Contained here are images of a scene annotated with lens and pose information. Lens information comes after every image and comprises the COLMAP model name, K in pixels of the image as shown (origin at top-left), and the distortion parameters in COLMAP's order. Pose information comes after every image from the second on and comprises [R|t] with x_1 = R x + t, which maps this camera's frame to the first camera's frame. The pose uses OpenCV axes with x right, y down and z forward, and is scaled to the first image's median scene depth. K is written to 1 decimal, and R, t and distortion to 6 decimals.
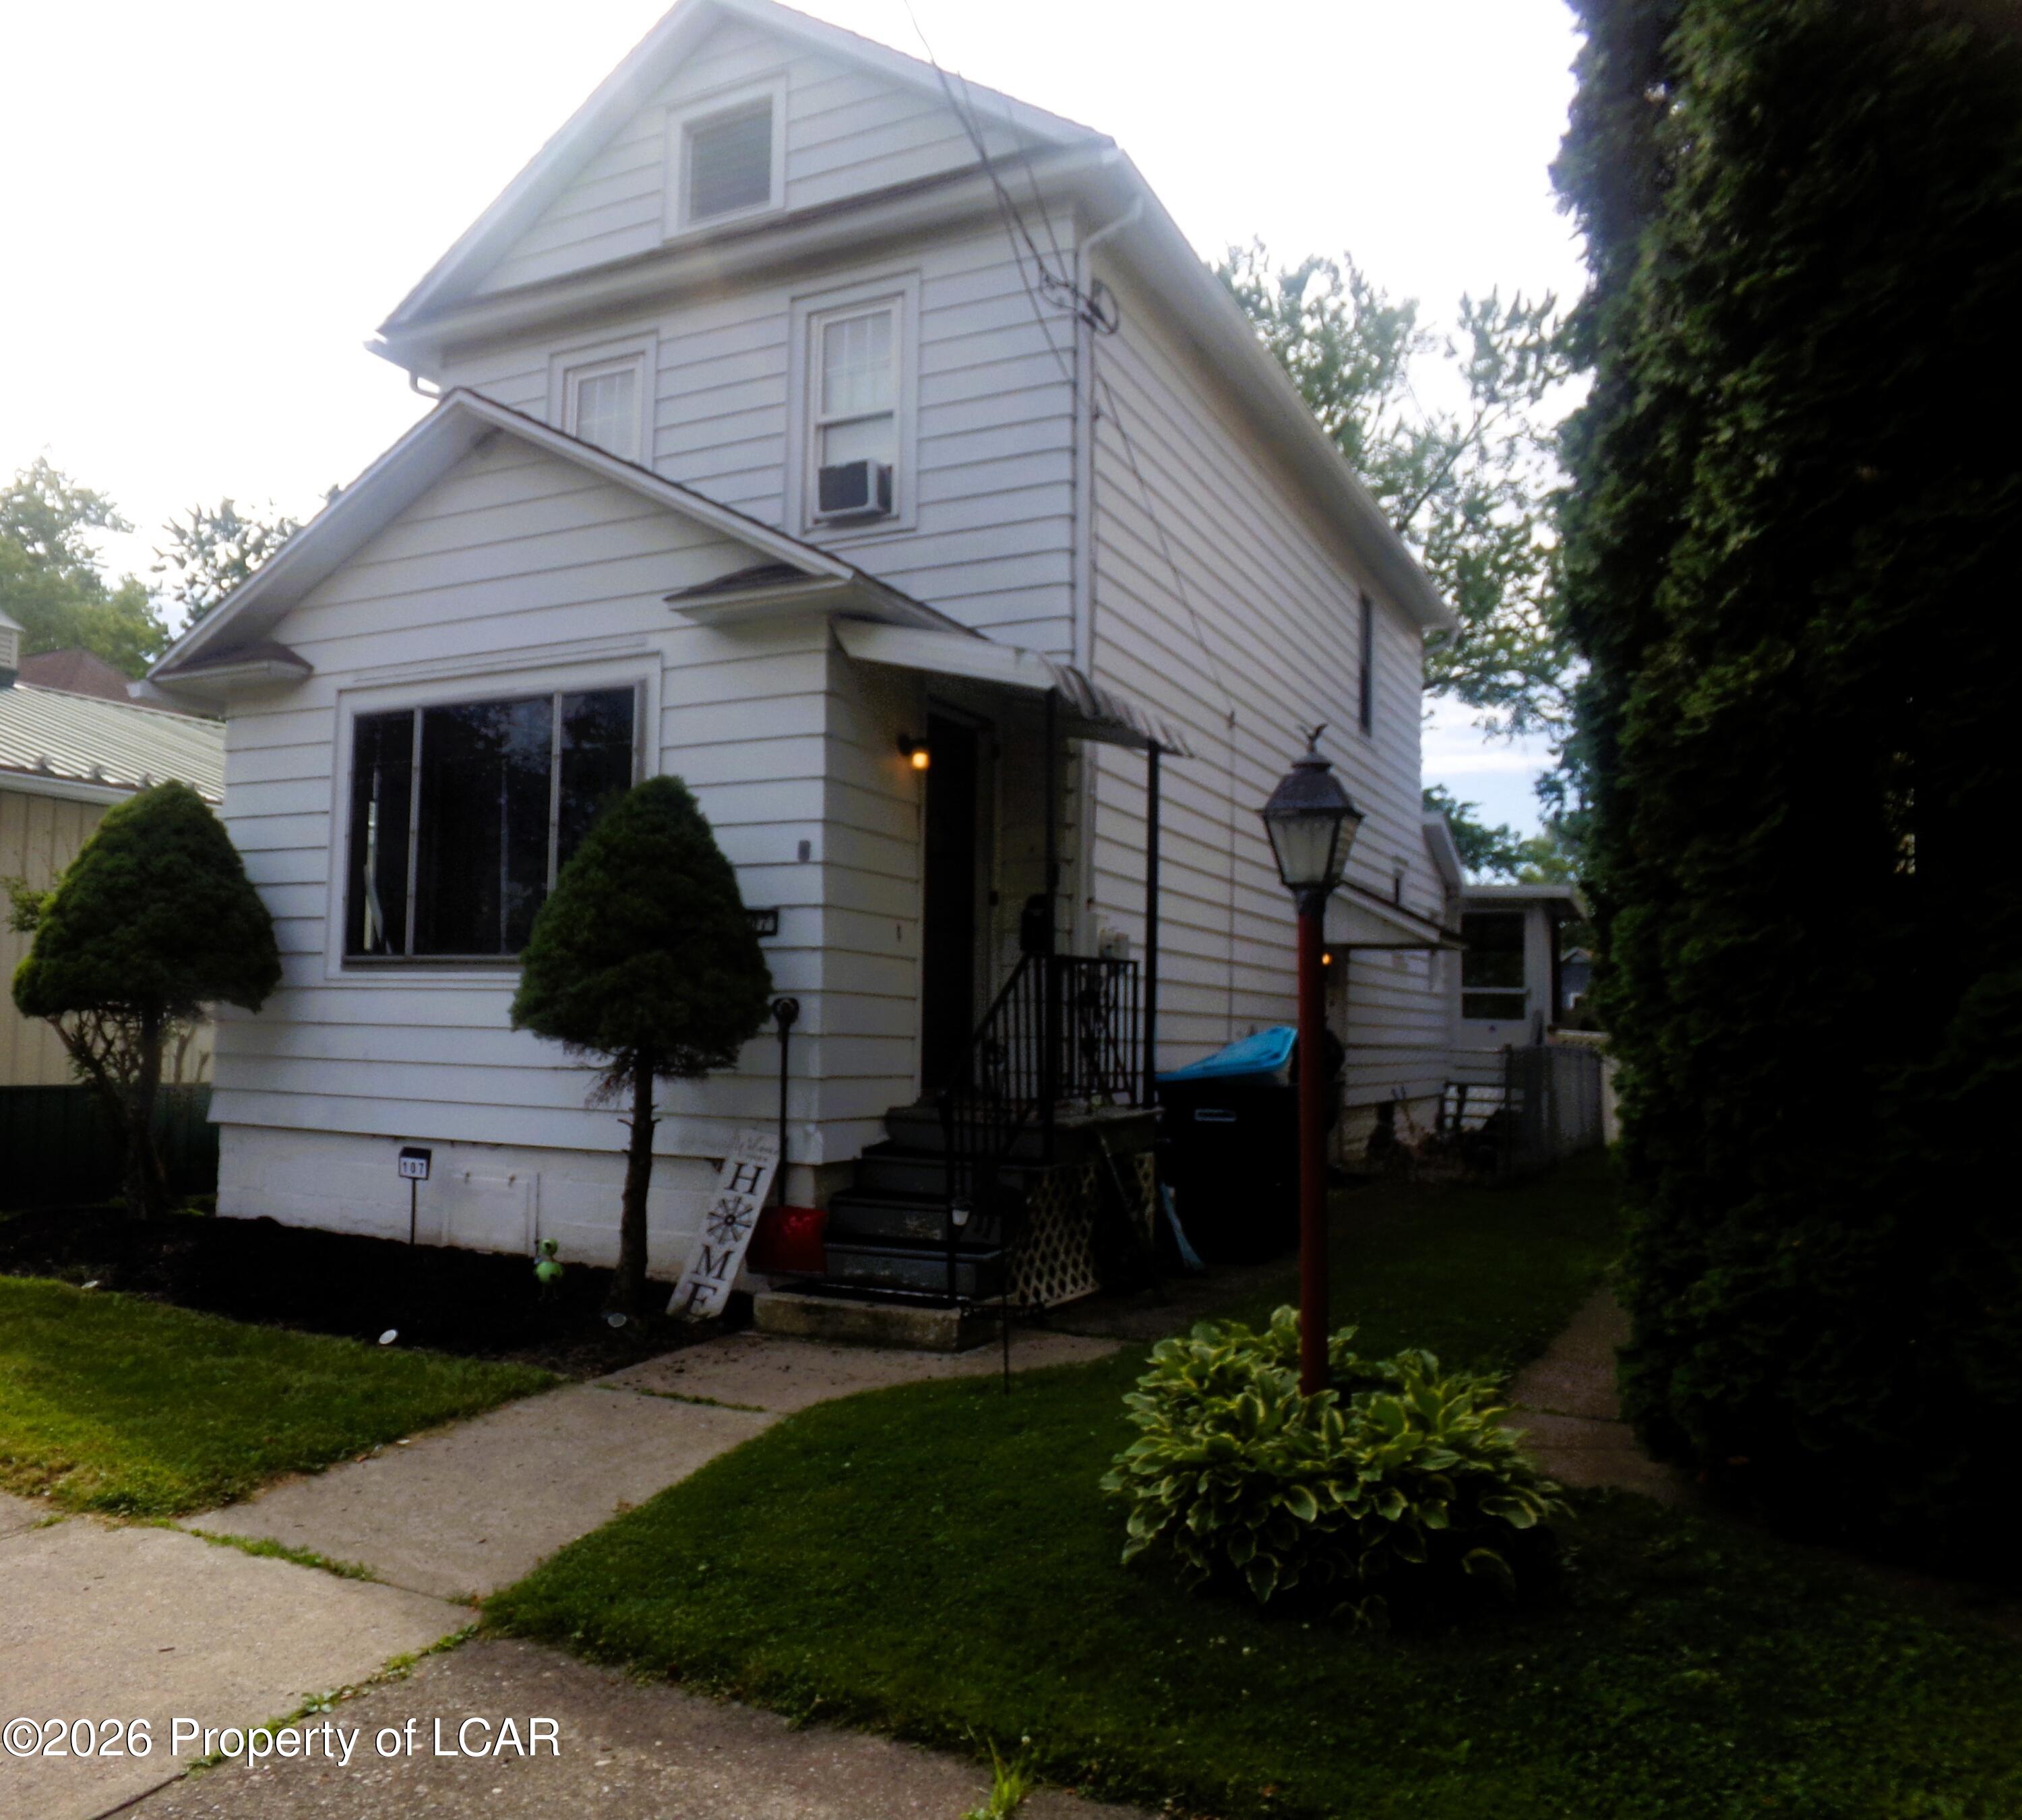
lens RADIAL K [[1528.8, 0, 1011.0], [0, 1528.8, 910.0], [0, 0, 1]] dist [-0.127303, 0.148968]
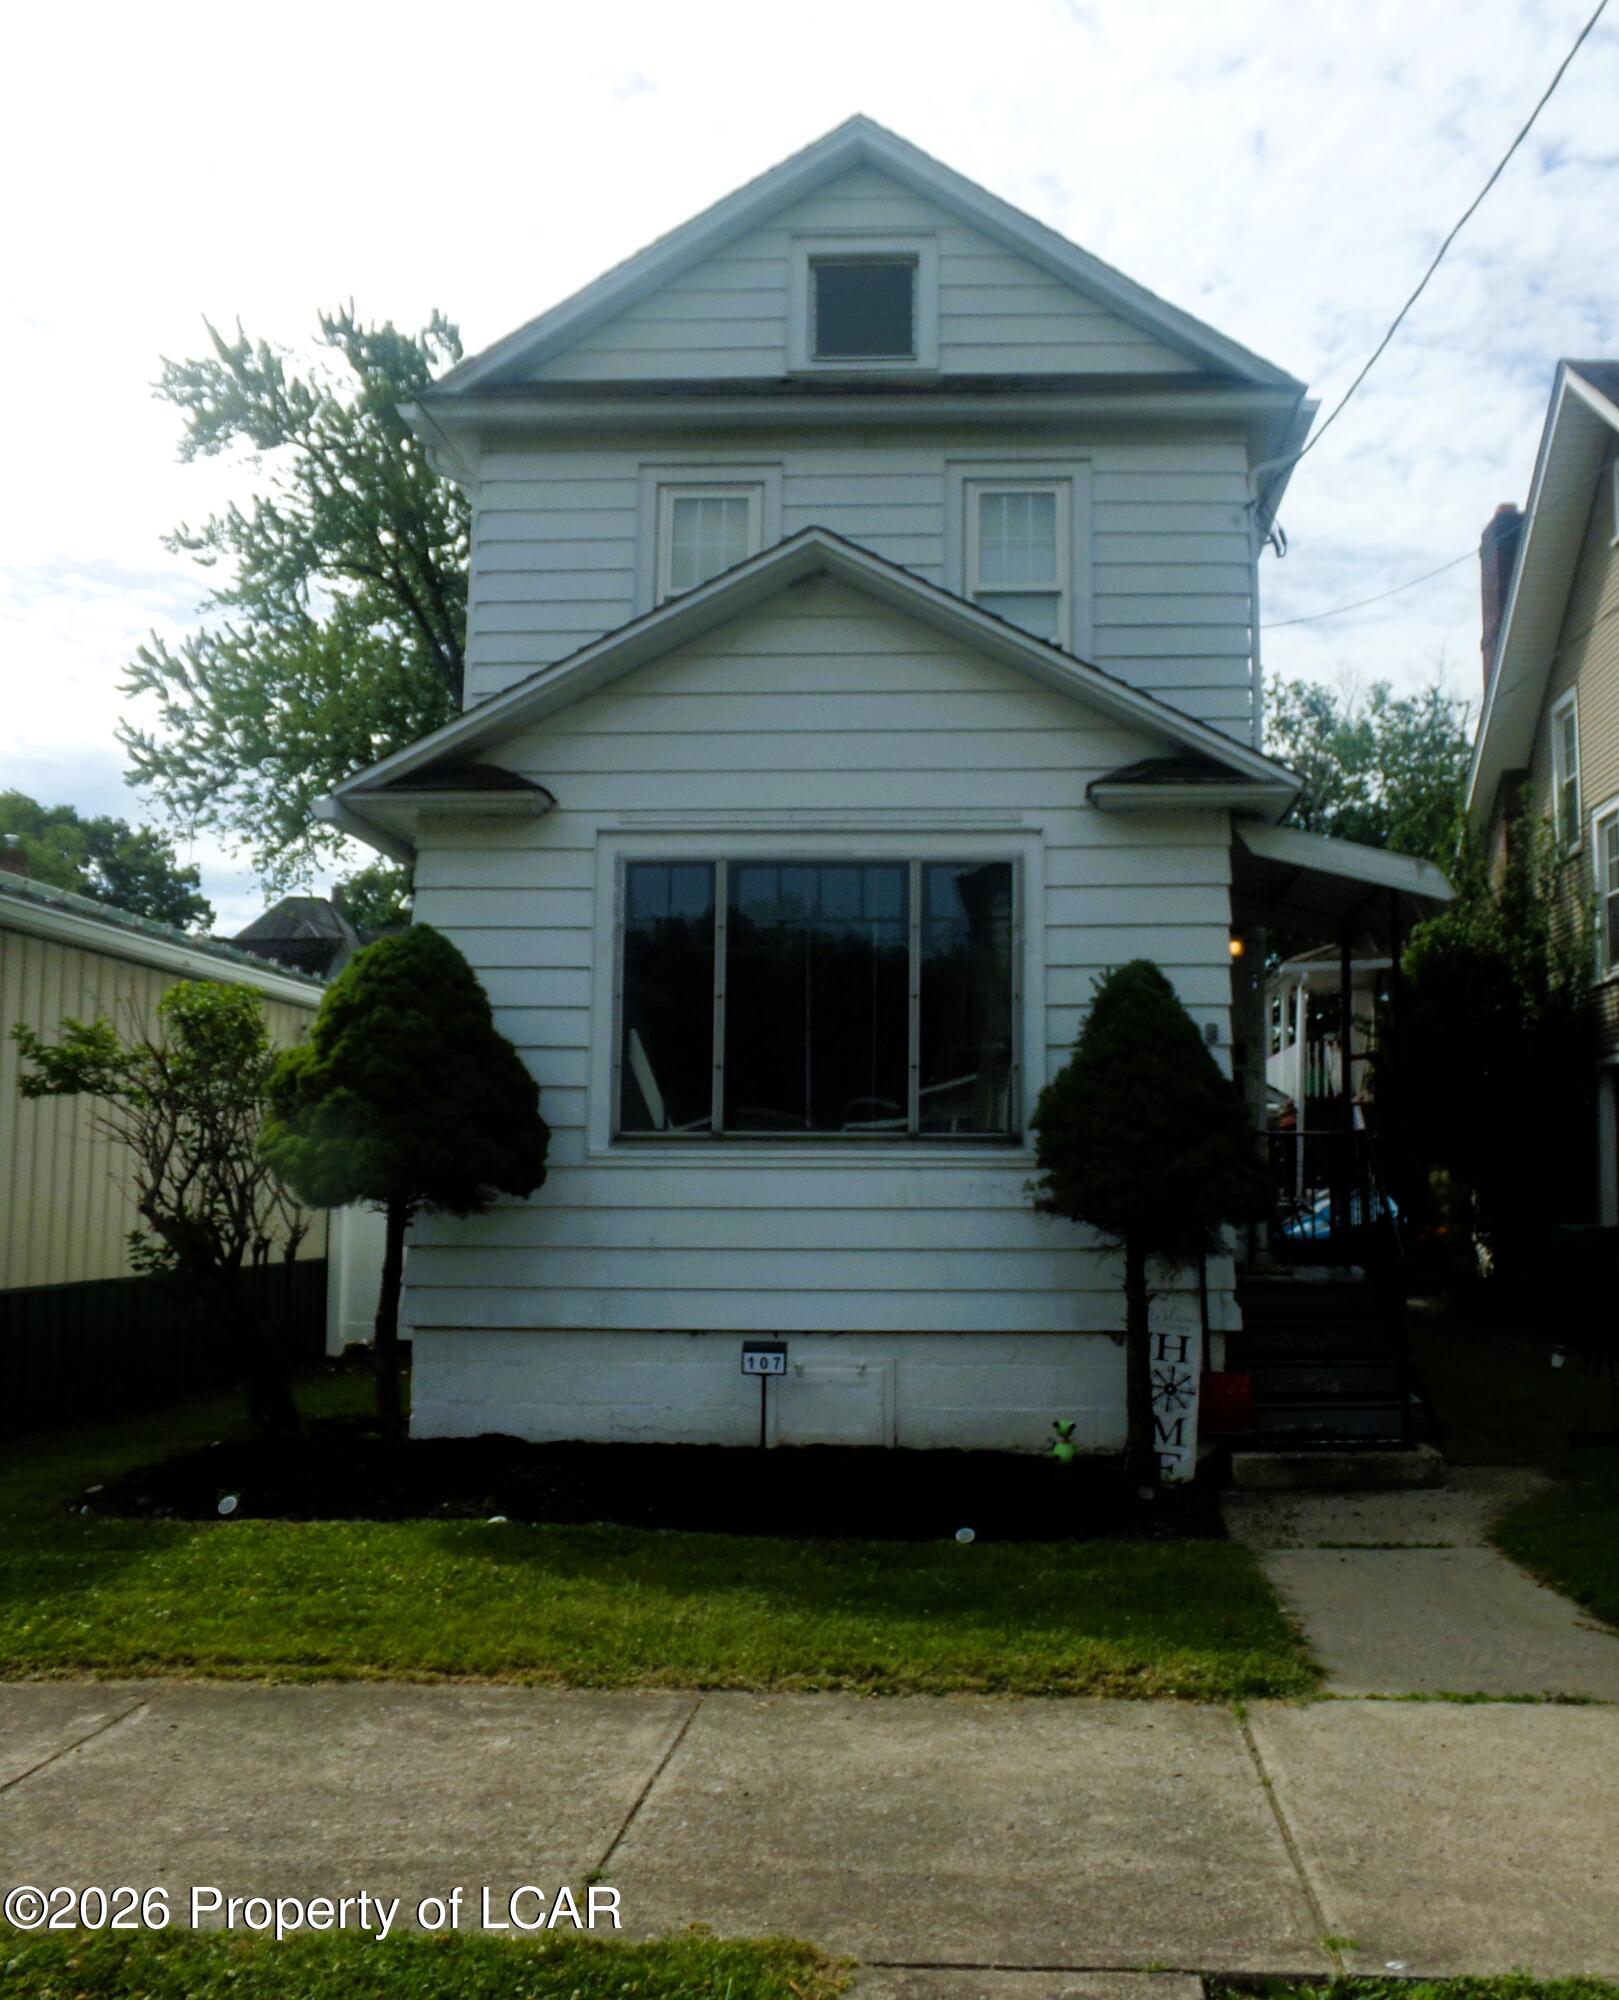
lens RADIAL K [[1690.1, 0, 809.5], [0, 1690.1, 1000.0], [0, 0, 1]] dist [-0.097074, 0.000898]
pose [[0.915460, 0.029796, 0.401304, -0.792005], [-0.019750, 0.999380, -0.029148, -0.021286], [-0.401924, 0.018758, 0.915481, 0.039580]]
